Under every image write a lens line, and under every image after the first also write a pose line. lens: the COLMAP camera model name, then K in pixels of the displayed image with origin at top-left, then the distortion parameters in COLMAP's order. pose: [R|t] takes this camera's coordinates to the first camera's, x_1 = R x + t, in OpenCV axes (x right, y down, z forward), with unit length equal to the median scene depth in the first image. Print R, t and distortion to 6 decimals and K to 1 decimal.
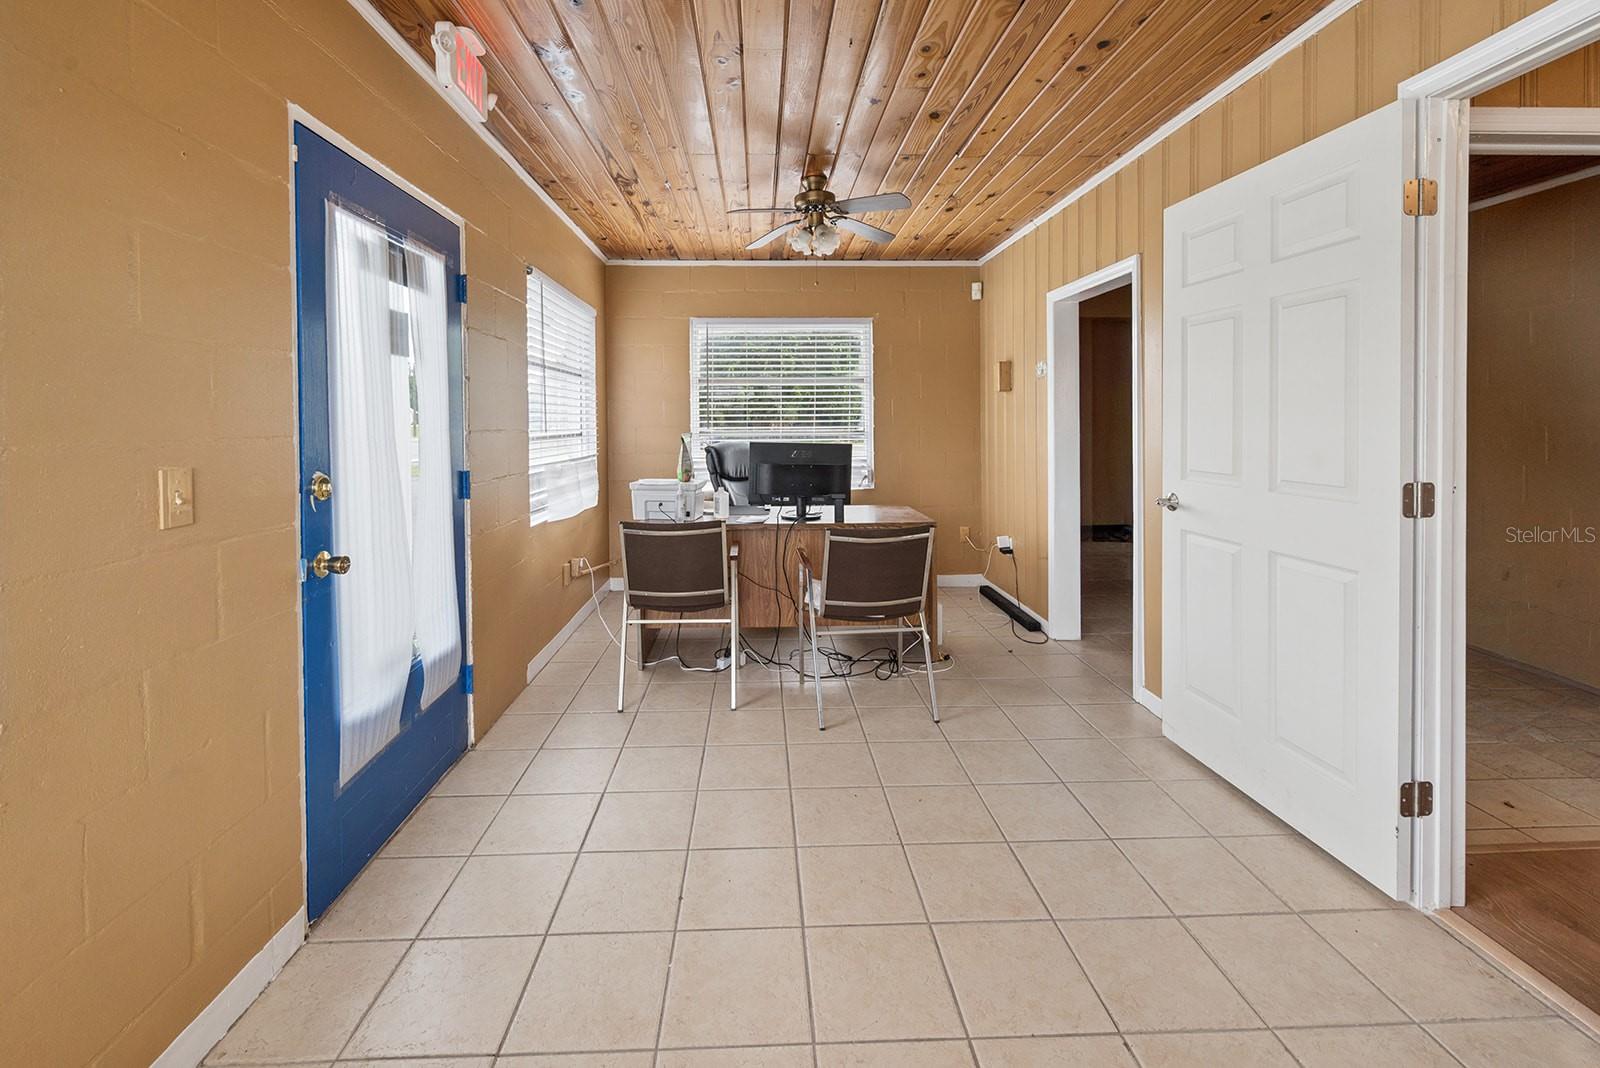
lens RADIAL K [[654.9, 0, 791.9], [0, 654.9, 427.8], [0, 0, 1]] dist [0.000465, 0.000293]
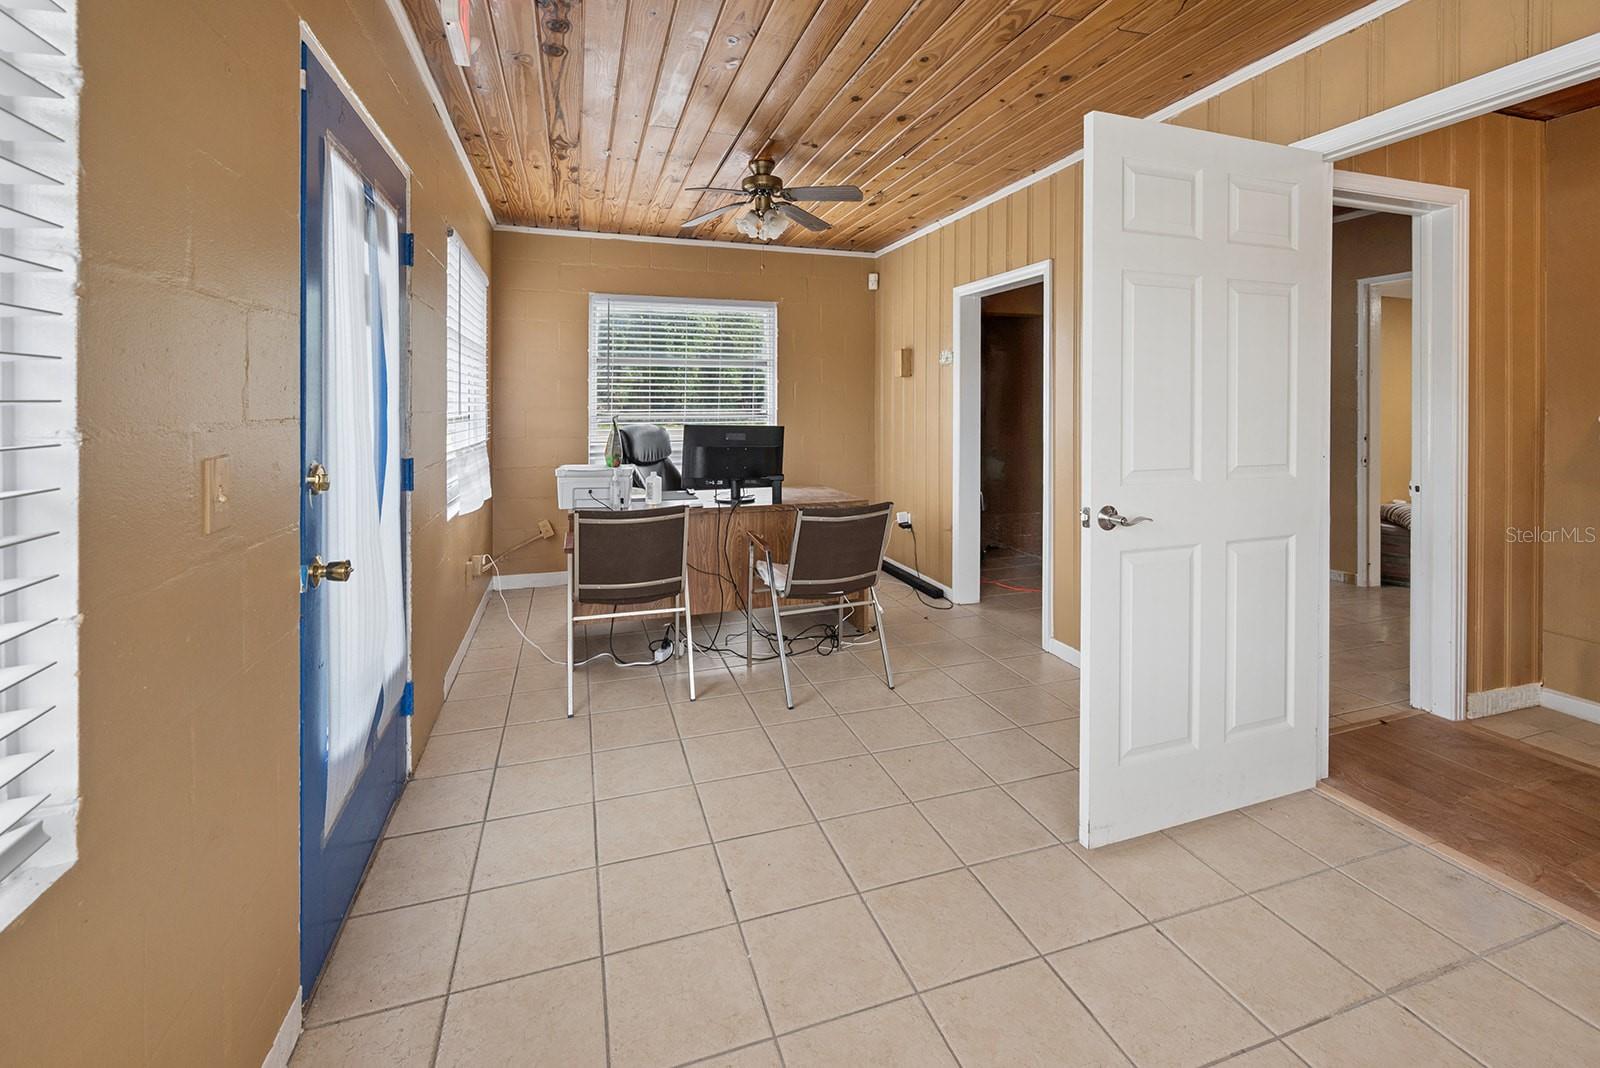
lens RADIAL K [[662.3, 0, 798.3], [0, 662.3, 405.0], [0, 0, 1]] dist [0.000608, 0.000154]
pose [[0.961431, 0.004716, 0.275004, -0.185210], [-0.002462, 0.999960, -0.008541, 0.000474], [-0.275034, 0.007534, 0.961405, 0.007746]]
